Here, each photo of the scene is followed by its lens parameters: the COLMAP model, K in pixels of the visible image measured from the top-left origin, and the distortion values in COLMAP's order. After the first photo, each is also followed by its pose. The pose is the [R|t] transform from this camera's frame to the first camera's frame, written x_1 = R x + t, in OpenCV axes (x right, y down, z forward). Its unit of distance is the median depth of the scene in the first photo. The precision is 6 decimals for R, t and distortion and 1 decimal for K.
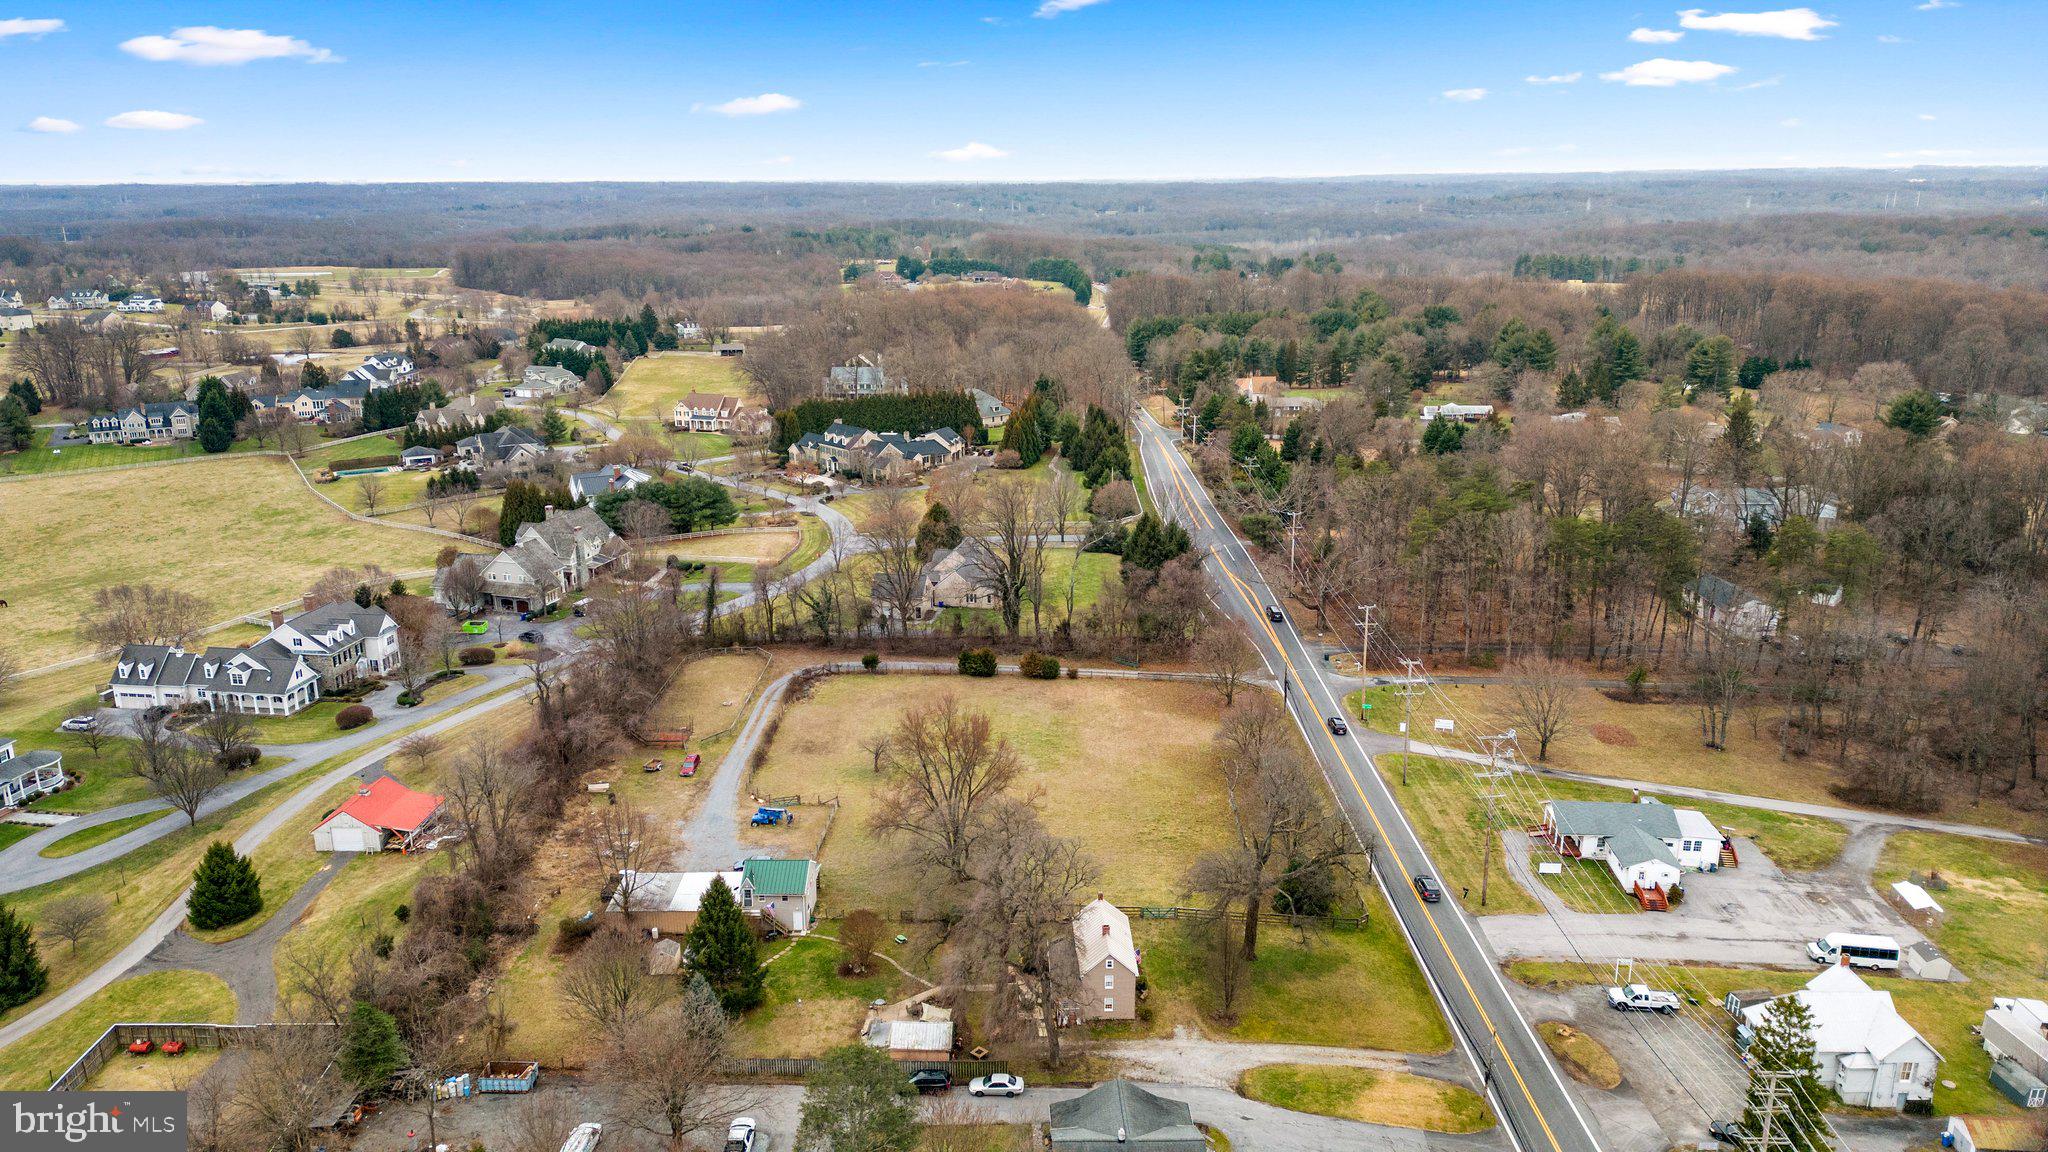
lens RADIAL K [[1418.8, 0, 1018.3], [0, 1418.8, 574.4], [0, 0, 1]] dist [0.087418, -0.085277]
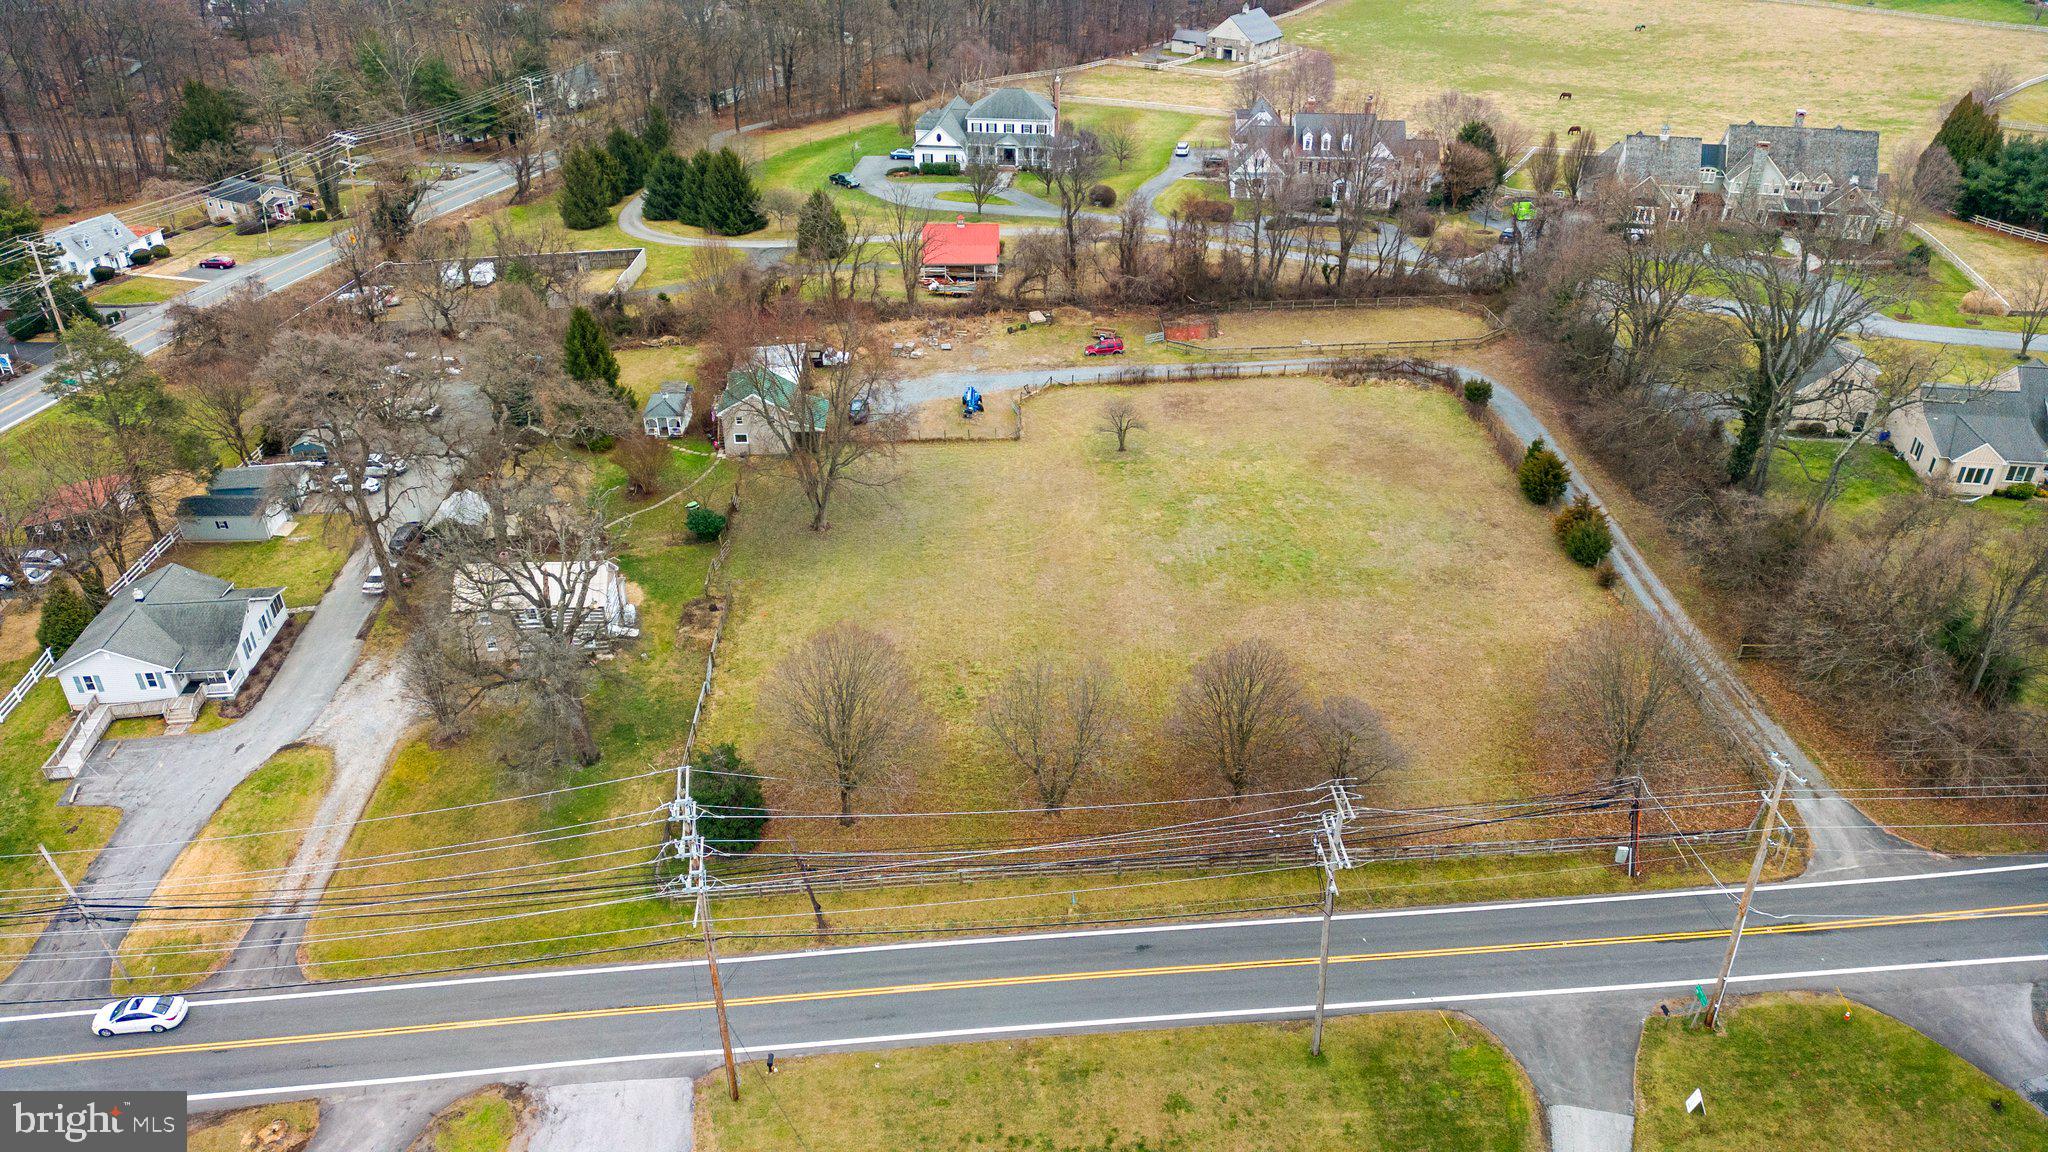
lens RADIAL K [[1418.8, 0, 1018.3], [0, 1418.8, 574.4], [0, 0, 1]] dist [0.087418, -0.085277]
pose [[0.065691, 0.516097, -0.854007, 0.552093], [-0.272100, 0.832686, 0.482282, -0.144461], [0.960024, 0.200693, 0.195130, 0.820521]]
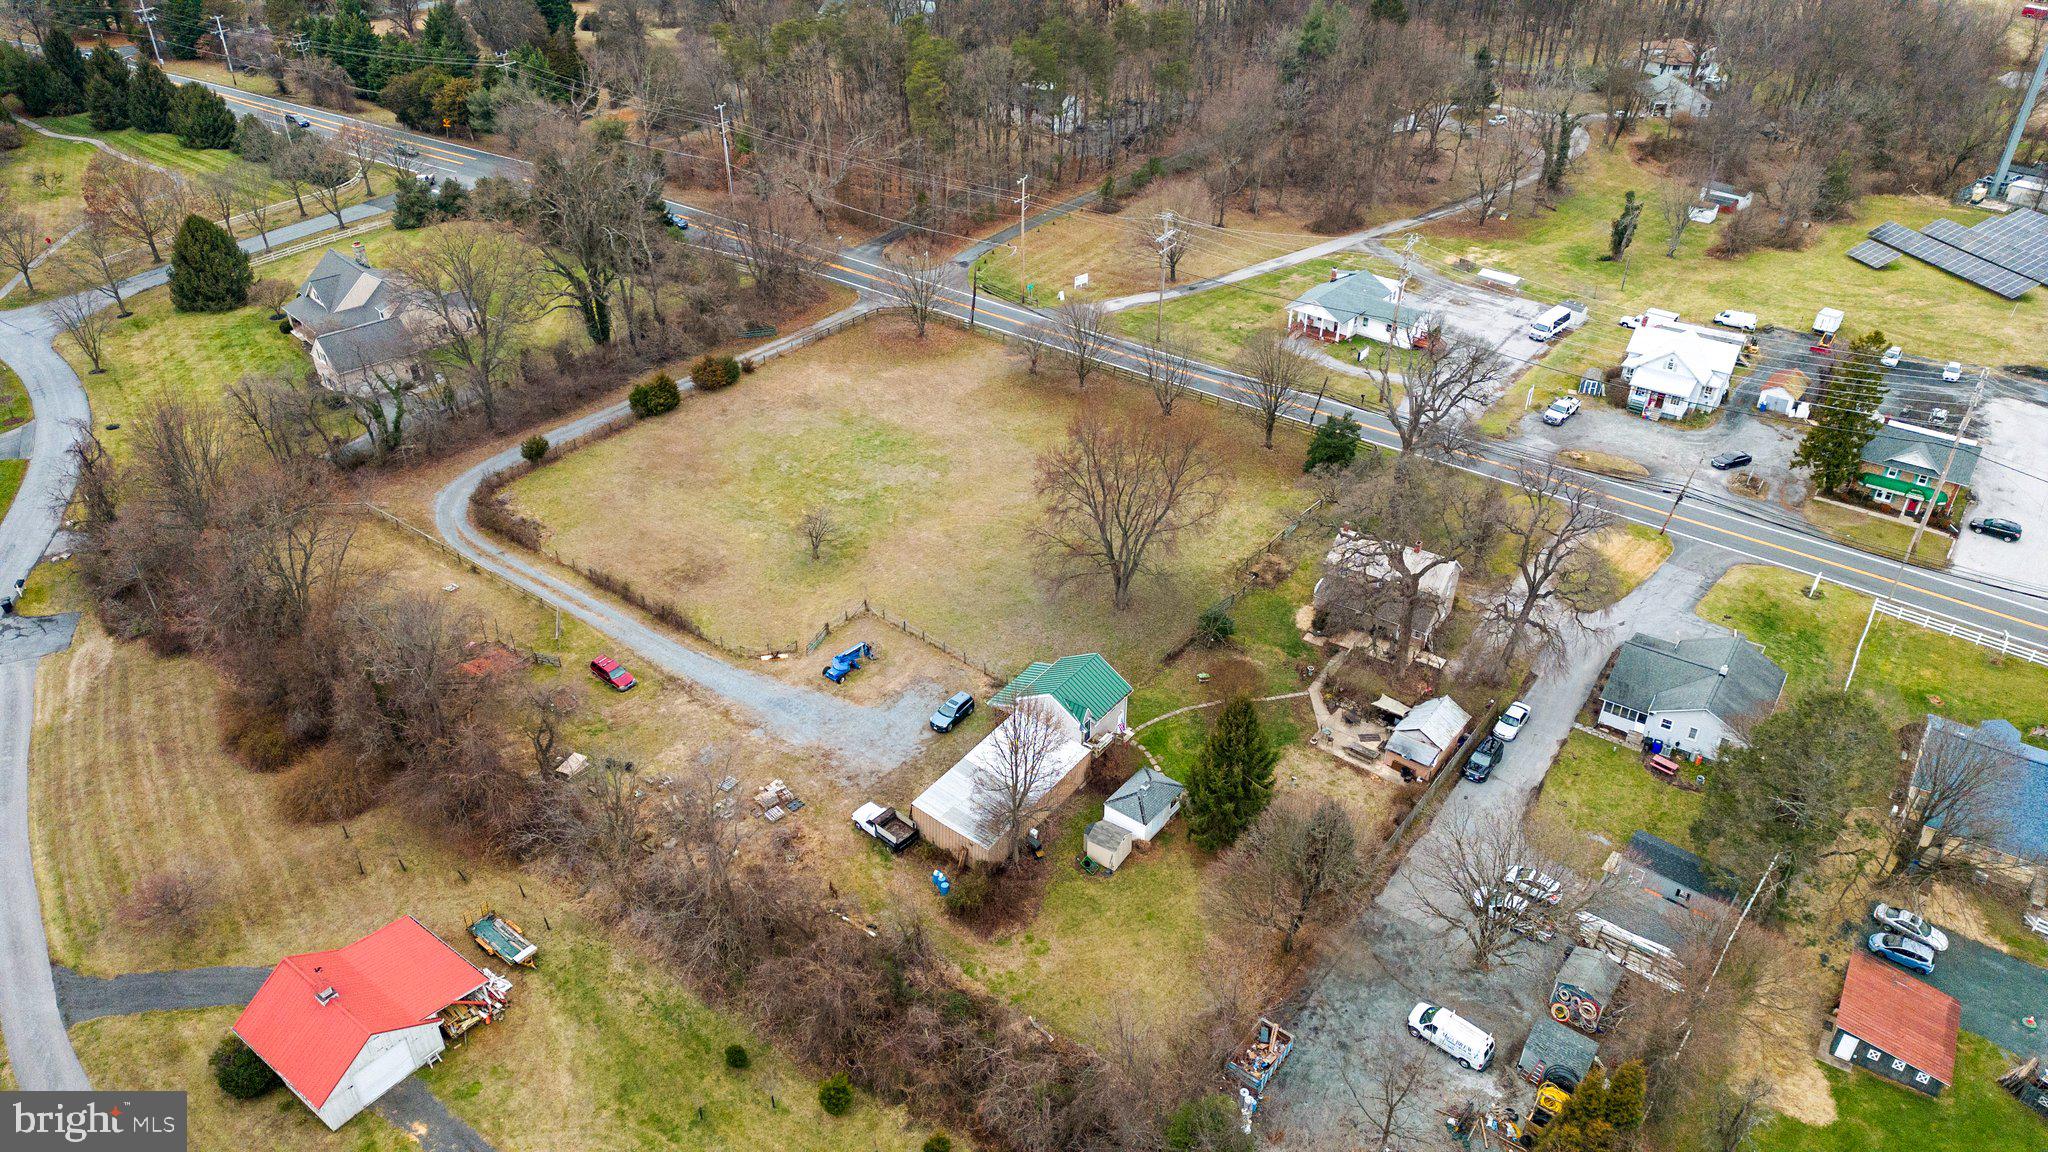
lens RADIAL K [[1418.8, 0, 1018.3], [0, 1418.8, 574.4], [0, 0, 1]] dist [0.087418, -0.085277]
pose [[0.570413, -0.443866, 0.691095, -0.560231], [0.217982, 0.893041, 0.393652, -0.124513], [-0.791905, -0.073898, 0.606157, 0.462387]]
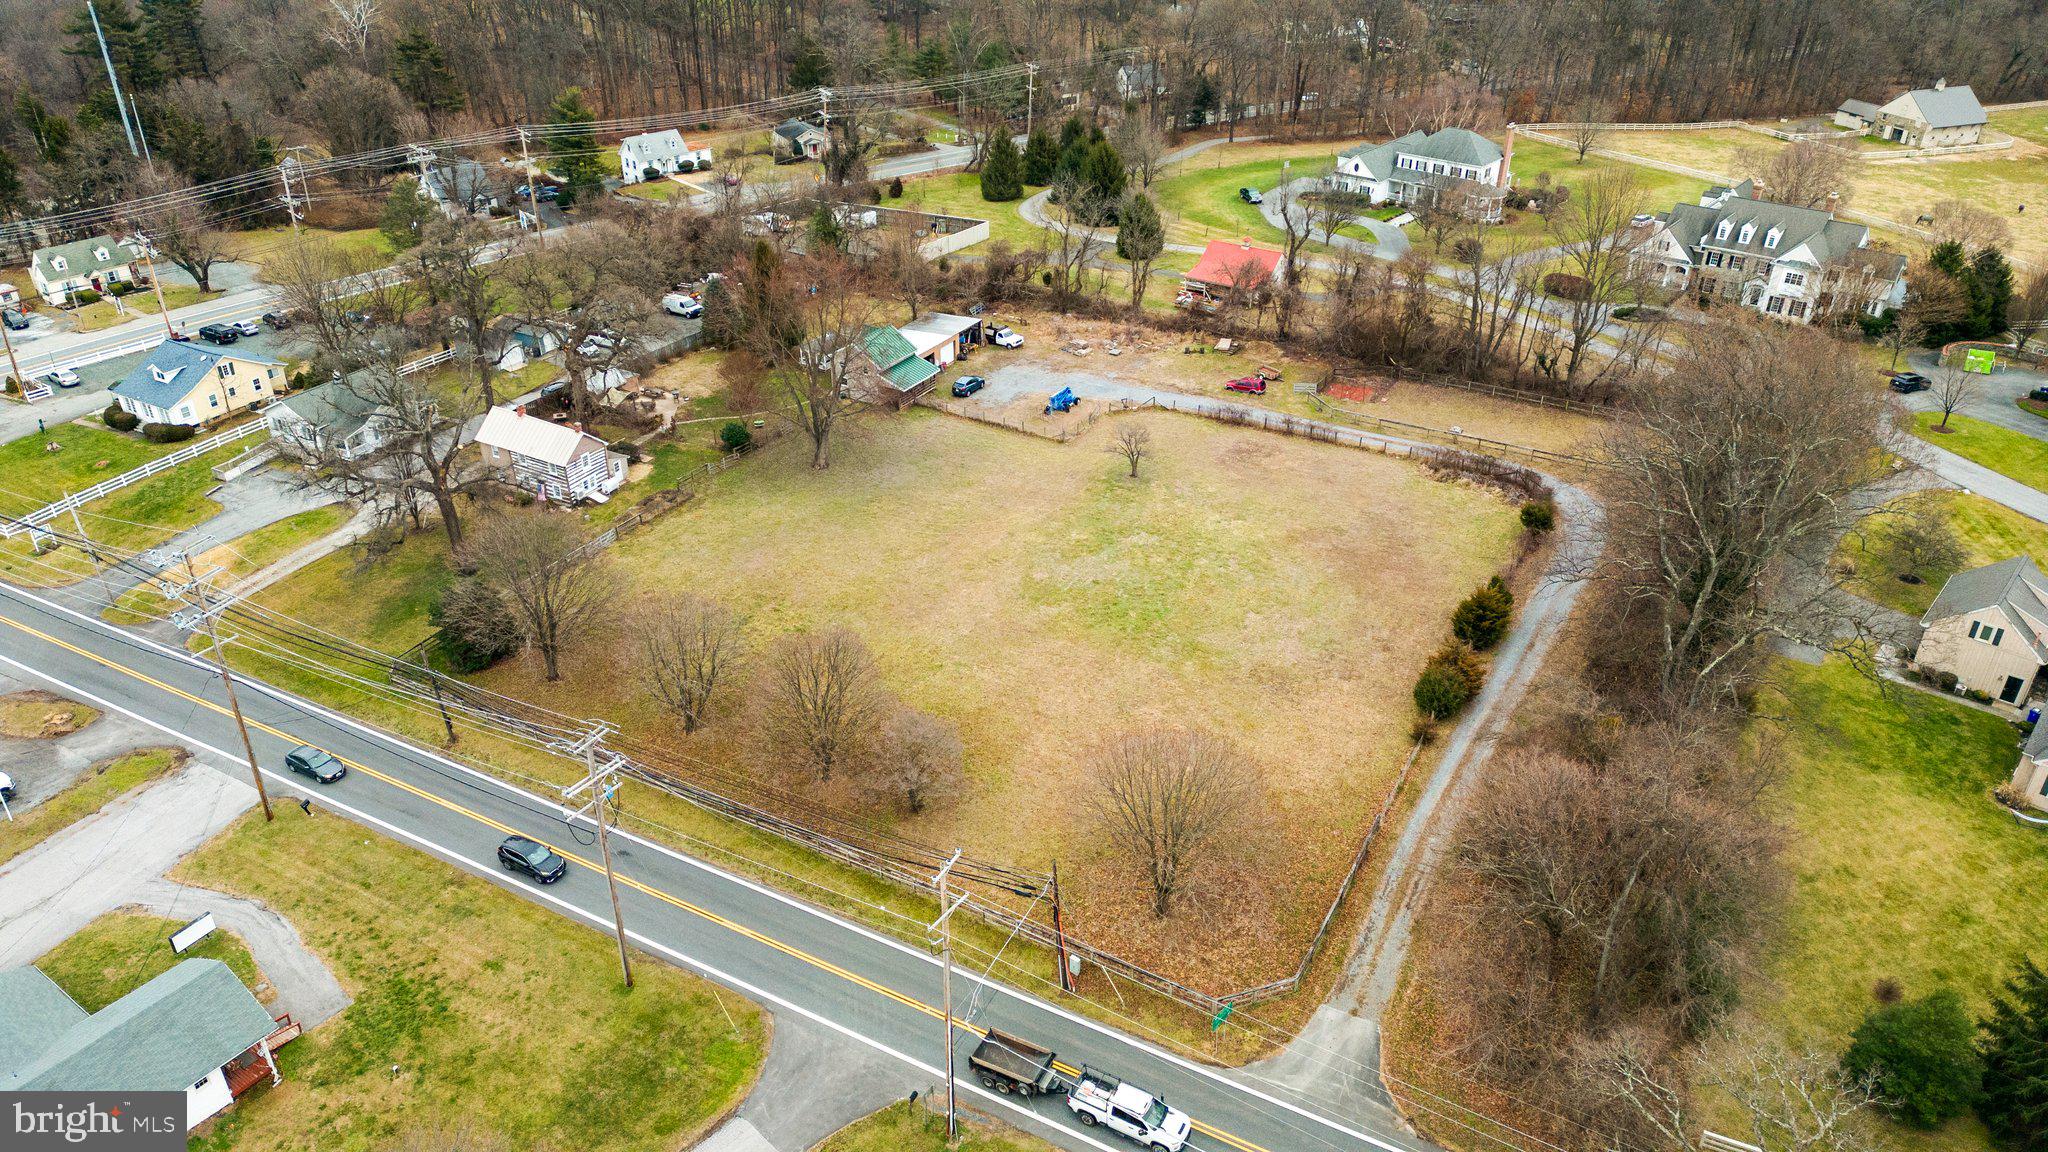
lens RADIAL K [[1418.8, 0, 1018.3], [0, 1418.8, 574.4], [0, 0, 1]] dist [0.087418, -0.085277]
pose [[-0.500026, 0.438778, -0.746625, 0.489175], [-0.237672, 0.759509, 0.605523, -0.244508], [0.832758, 0.480229, -0.275489, 1.174019]]
